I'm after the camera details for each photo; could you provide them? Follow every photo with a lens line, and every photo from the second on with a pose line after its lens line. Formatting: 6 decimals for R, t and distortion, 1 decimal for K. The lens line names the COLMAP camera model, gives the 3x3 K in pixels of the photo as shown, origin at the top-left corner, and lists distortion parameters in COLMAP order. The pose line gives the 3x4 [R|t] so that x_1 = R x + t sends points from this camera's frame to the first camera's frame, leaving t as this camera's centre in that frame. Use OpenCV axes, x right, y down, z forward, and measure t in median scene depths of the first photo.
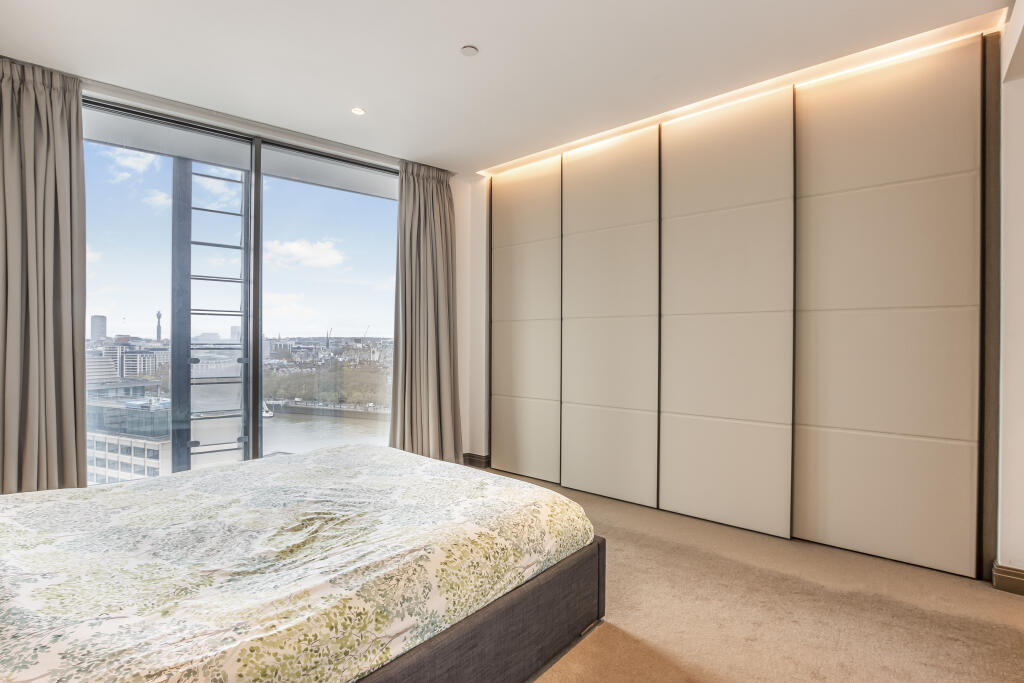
lens RADIAL K [[481.6, 0, 505.8], [0, 481.6, 347.2], [0, 0, 1]] dist [-0.043336, 0.010158]
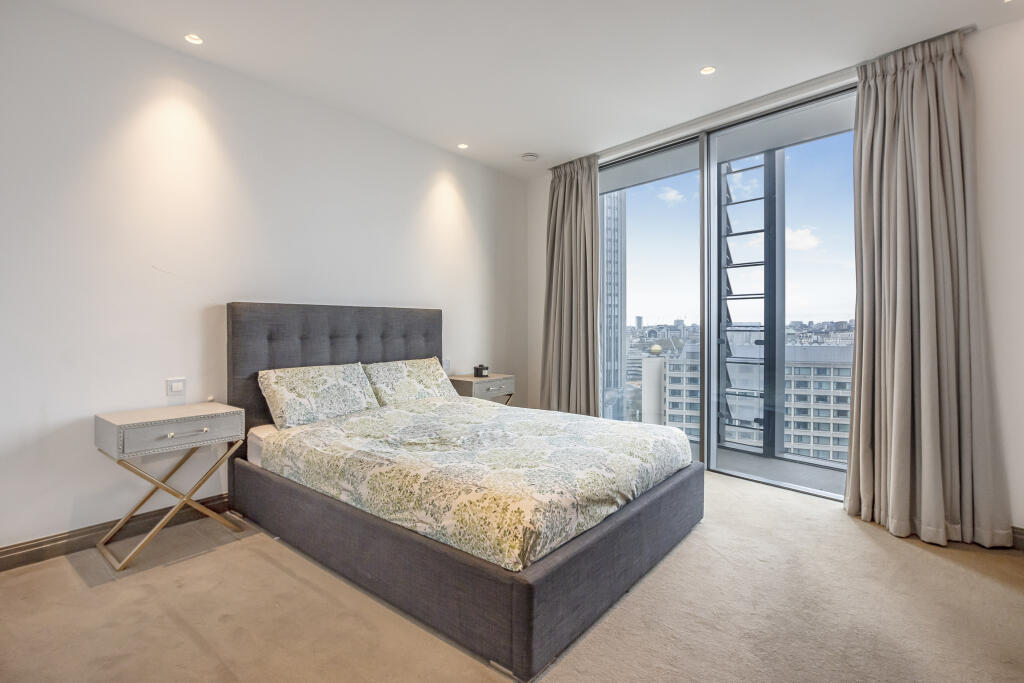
lens RADIAL K [[481.6, 0, 505.7], [0, 481.6, 329.9], [0, 0, 1]] dist [-0.043336, 0.010158]
pose [[0.031168, 0.002449, -0.999511, 1.086707], [-0.006020, 0.999979, 0.002263, 0.004737], [0.999496, 0.005947, 0.031182, 1.072672]]
